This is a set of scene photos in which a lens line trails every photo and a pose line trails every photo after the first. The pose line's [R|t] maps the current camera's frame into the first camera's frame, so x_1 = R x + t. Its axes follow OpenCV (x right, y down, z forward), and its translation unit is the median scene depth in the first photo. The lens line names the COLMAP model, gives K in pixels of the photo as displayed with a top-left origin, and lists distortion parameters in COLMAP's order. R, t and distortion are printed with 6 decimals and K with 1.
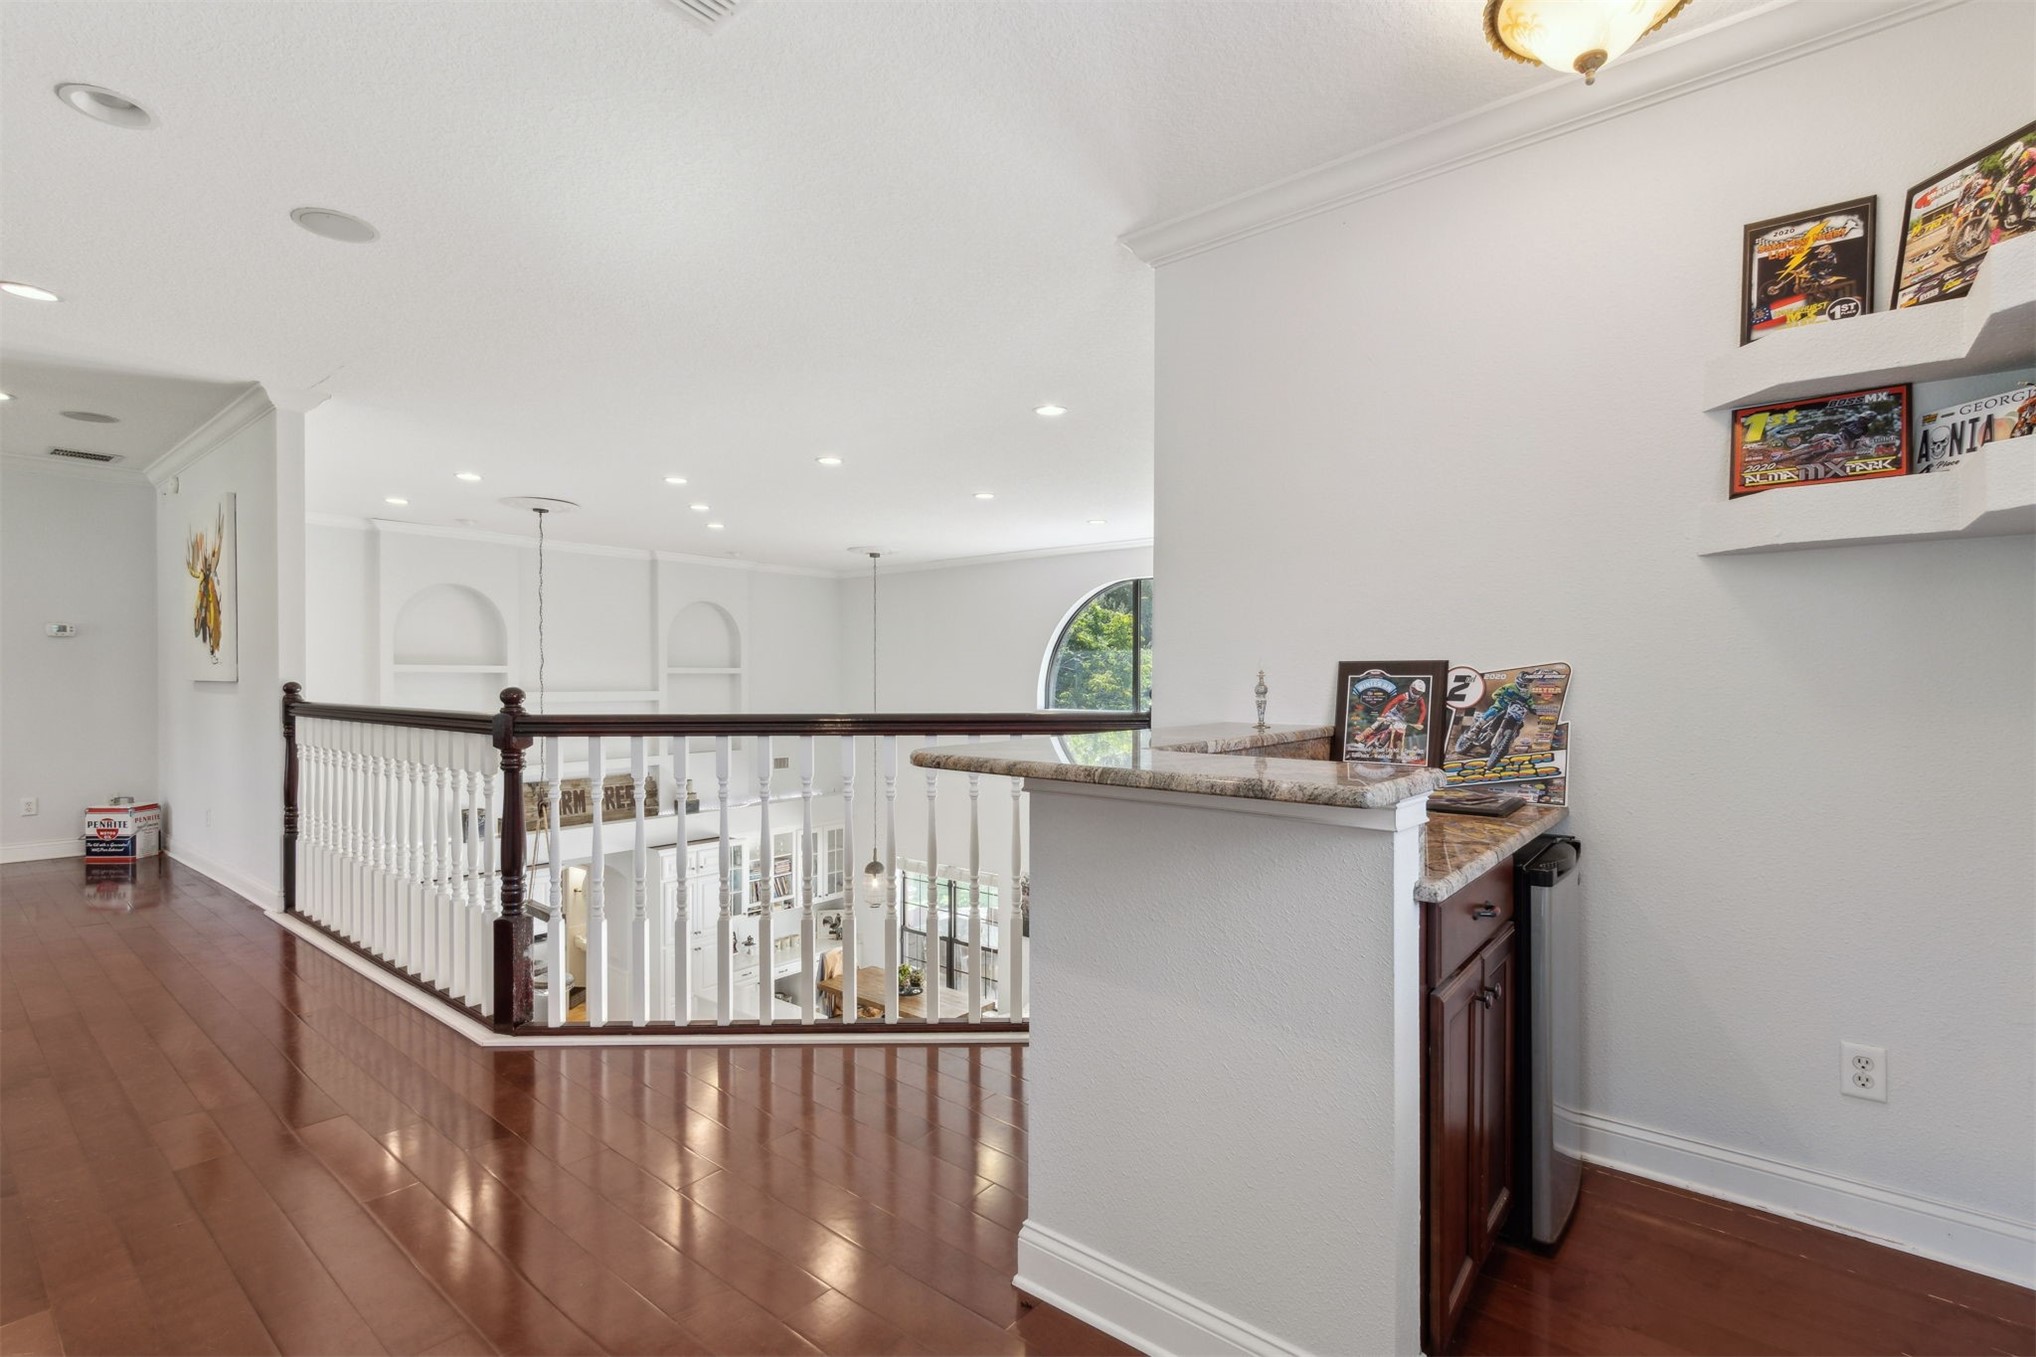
lens RADIAL K [[939.7, 0, 1018.0], [0, 939.7, 678.5], [0, 0, 1]] dist [0.001618, -0.000057]
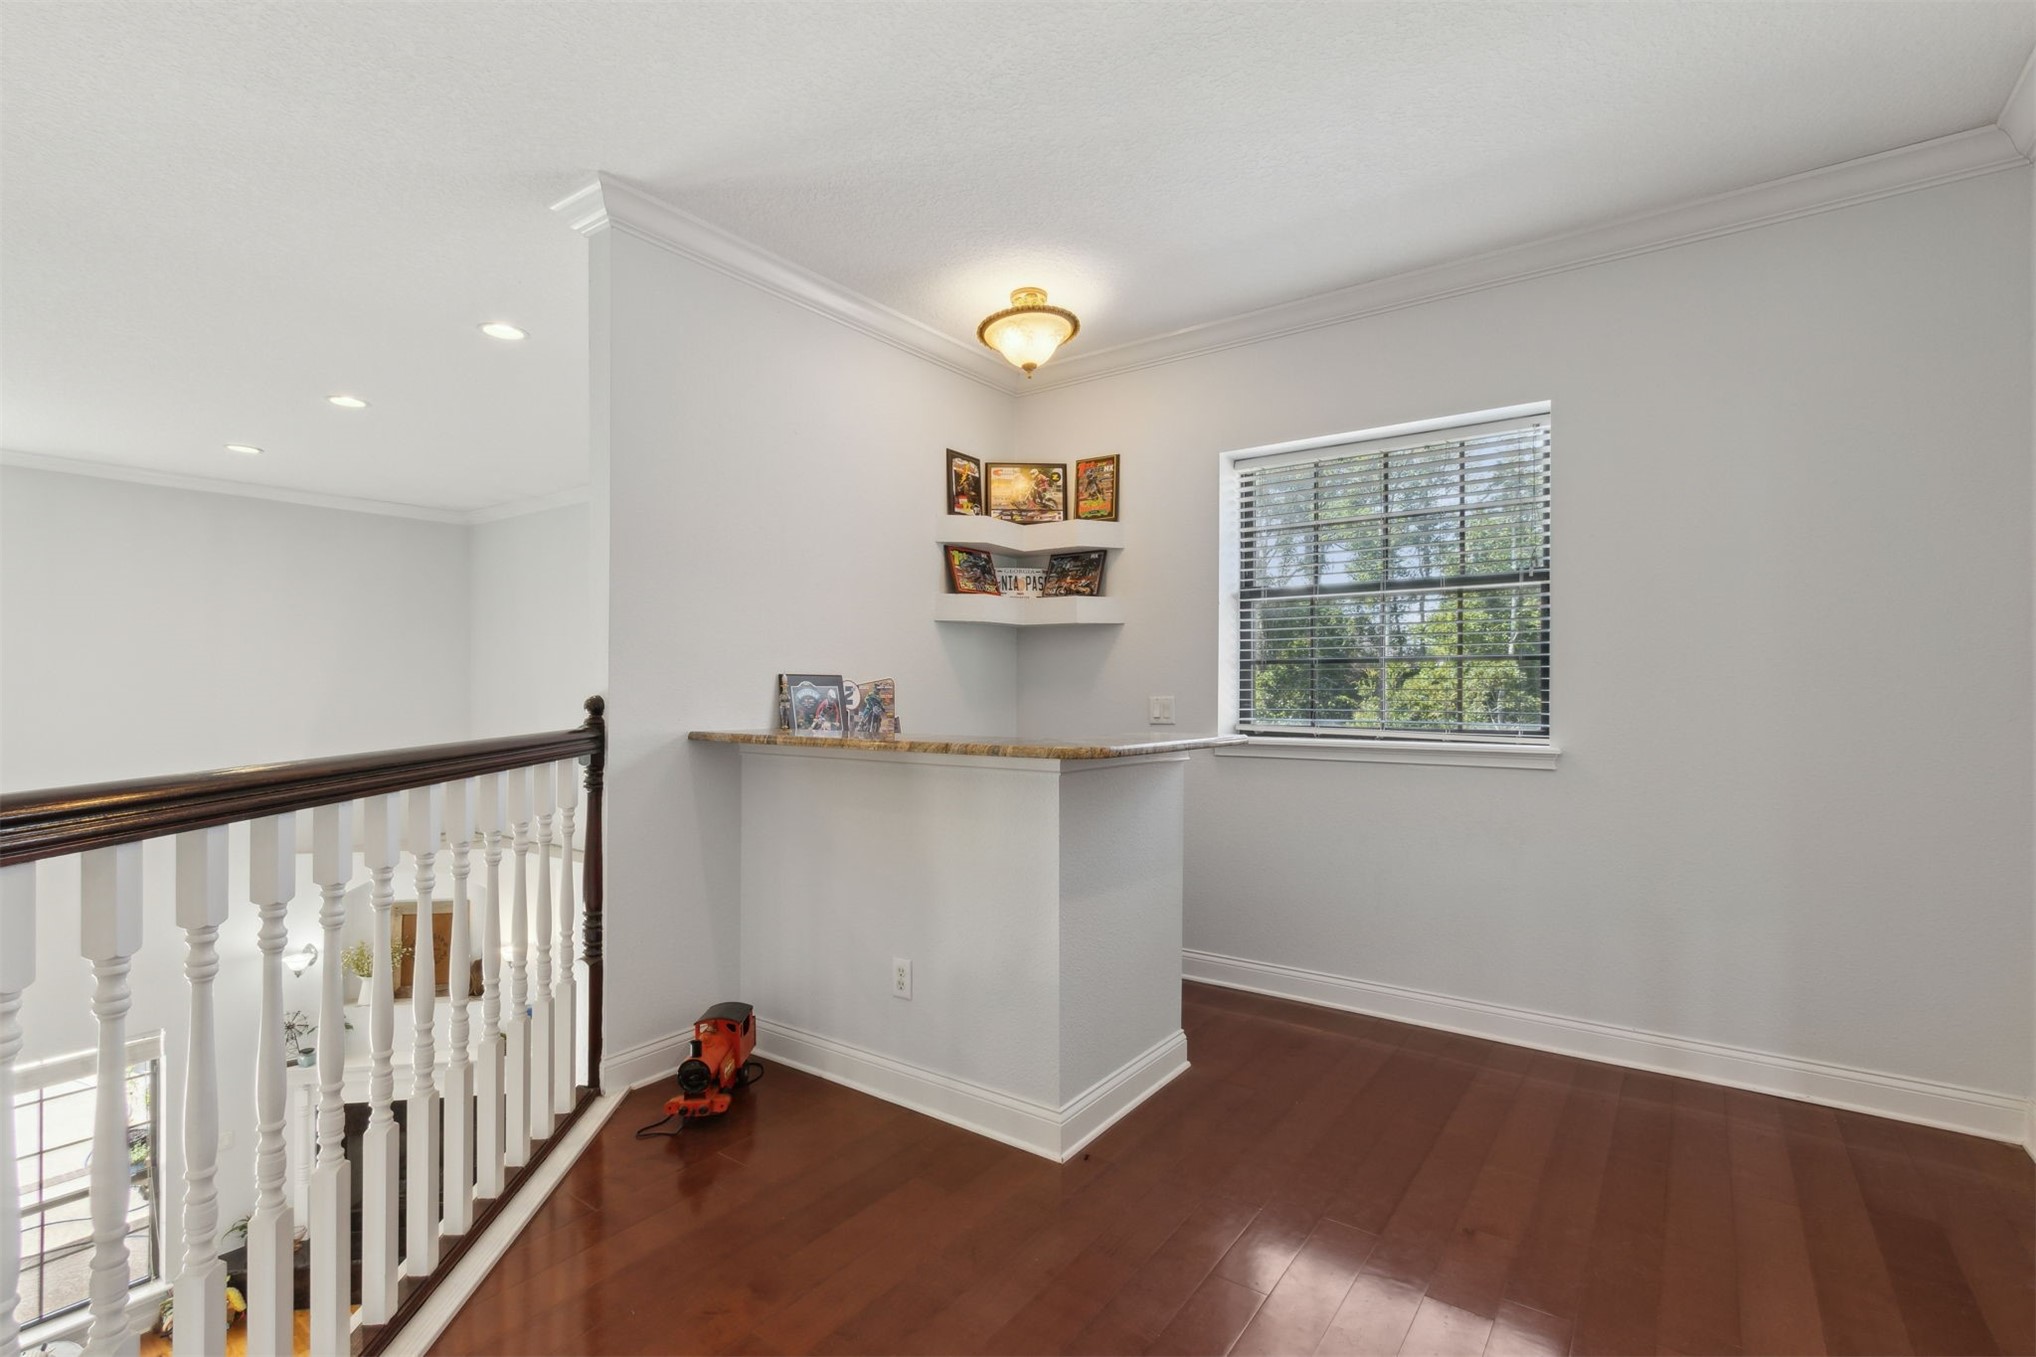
lens RADIAL K [[939.7, 0, 1018.0], [0, 939.7, 678.5], [0, 0, 1]] dist [0.001618, -0.000057]
pose [[-0.052050, 0.001957, 0.998643, -0.984786], [-0.008962, 0.999957, -0.002427, -0.014693], [-0.998604, -0.009076, -0.052030, 0.841219]]
